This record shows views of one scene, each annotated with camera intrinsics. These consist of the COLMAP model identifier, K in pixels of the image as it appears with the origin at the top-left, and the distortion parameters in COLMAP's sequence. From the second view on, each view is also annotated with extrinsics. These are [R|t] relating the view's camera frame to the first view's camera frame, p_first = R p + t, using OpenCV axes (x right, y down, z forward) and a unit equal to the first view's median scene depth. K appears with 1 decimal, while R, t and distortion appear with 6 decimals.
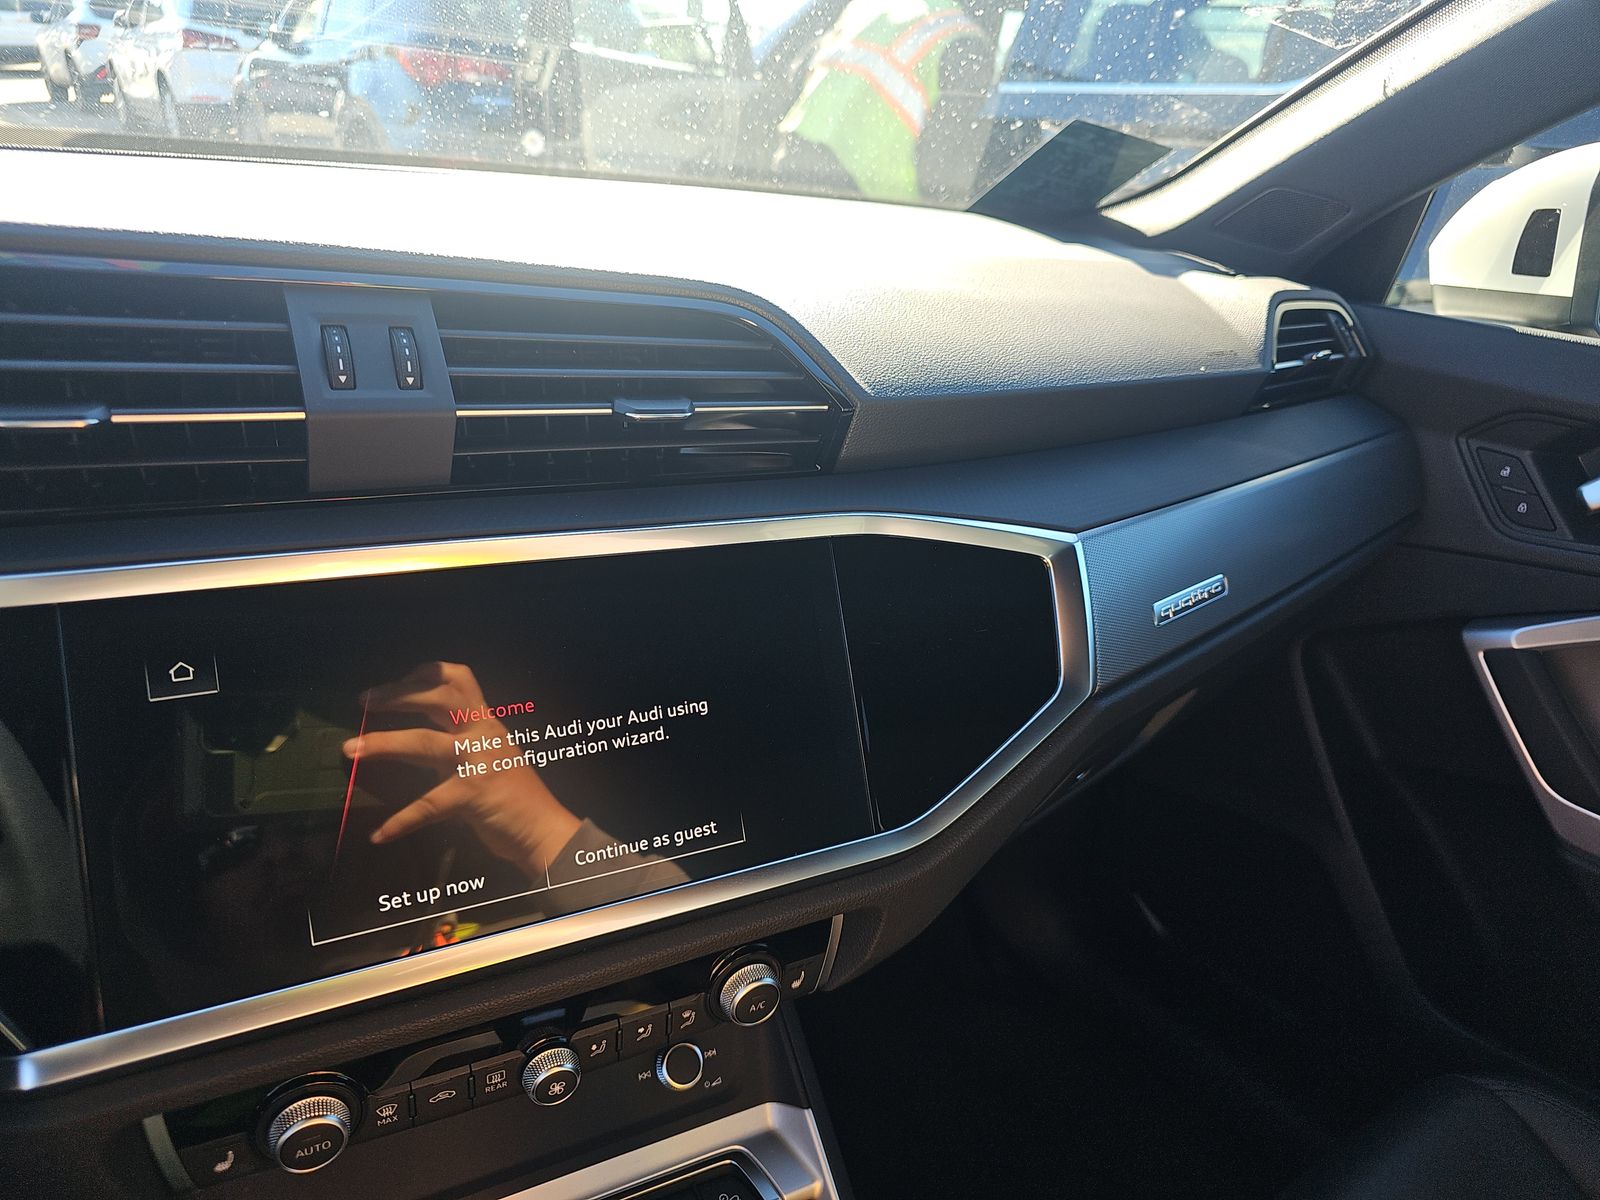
lens RADIAL K [[1093.3, 0, 793.9], [0, 1093.3, 592.3], [0, 0, 1]] dist [0.049860, 0.000032]
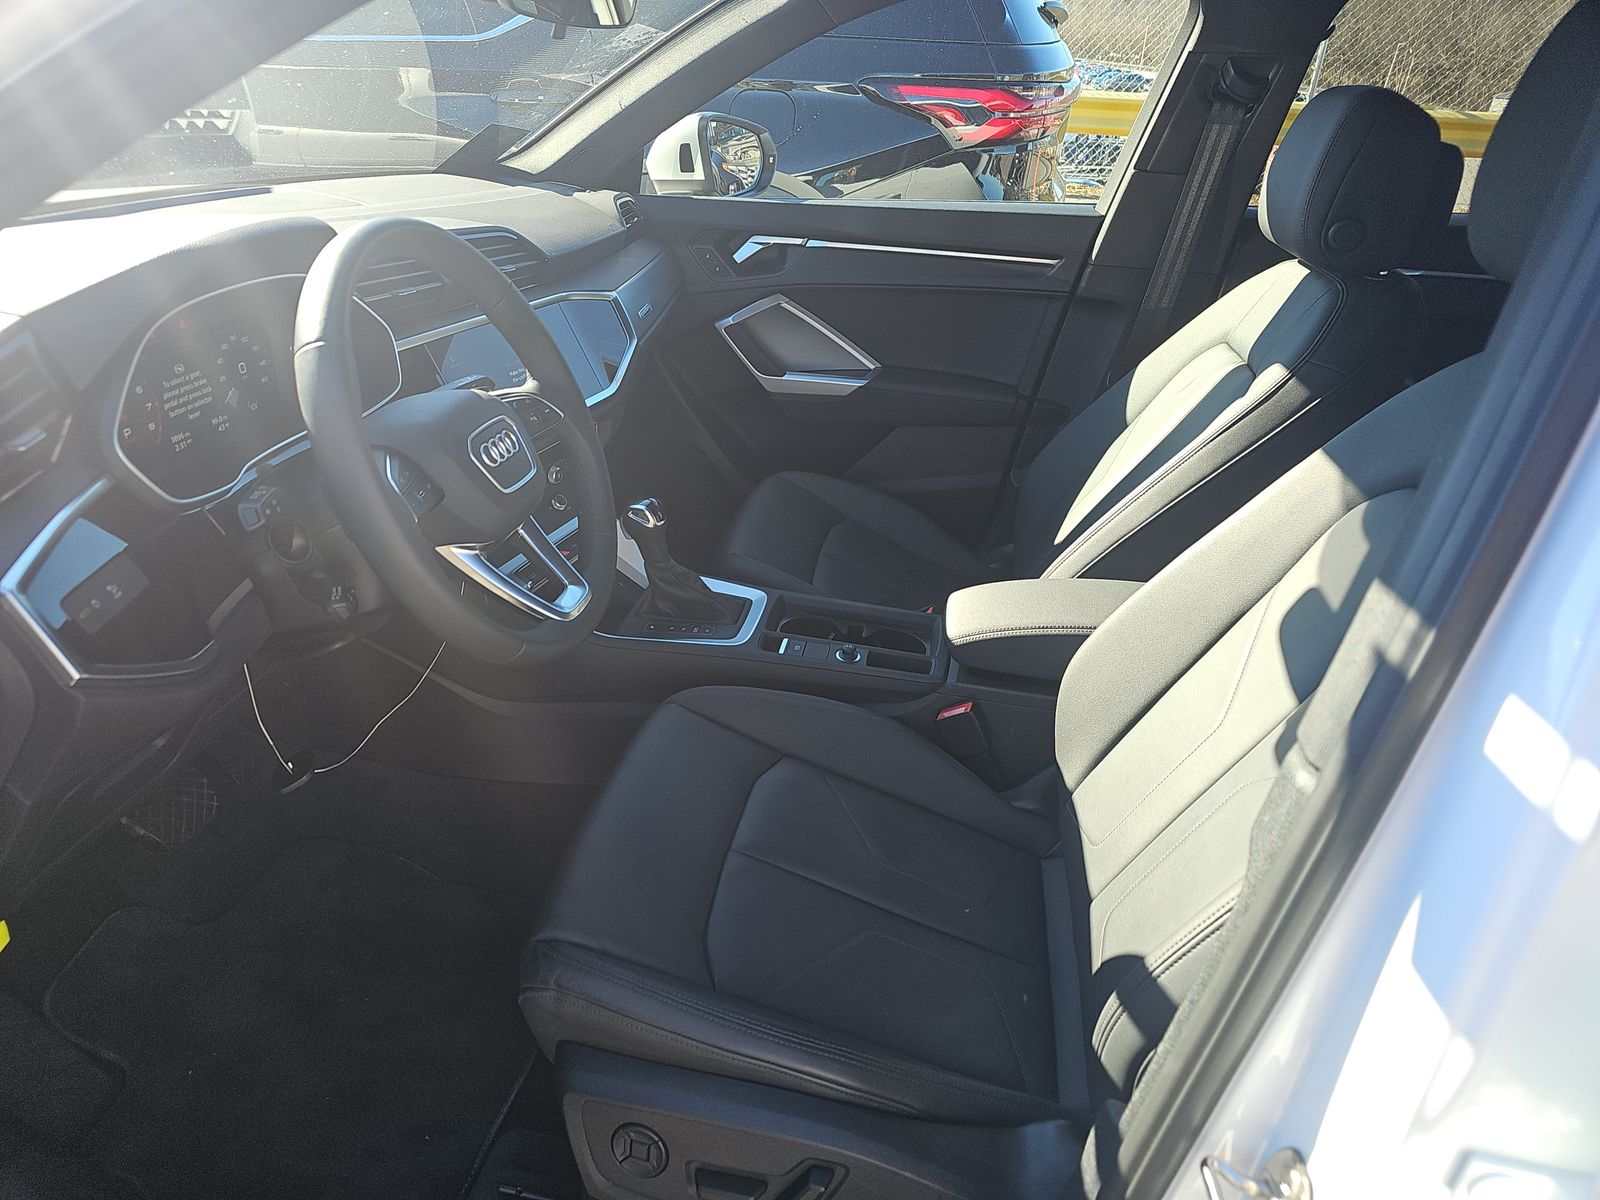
lens RADIAL K [[1093.3, 0, 793.9], [0, 1093.3, 592.3], [0, 0, 1]] dist [0.049860, 0.000032]
pose [[0.759902, -0.355238, 0.544385, -0.792386], [0.301783, 0.934540, 0.188577, 0.183926], [-0.575740, 0.020986, 0.817364, -1.063584]]
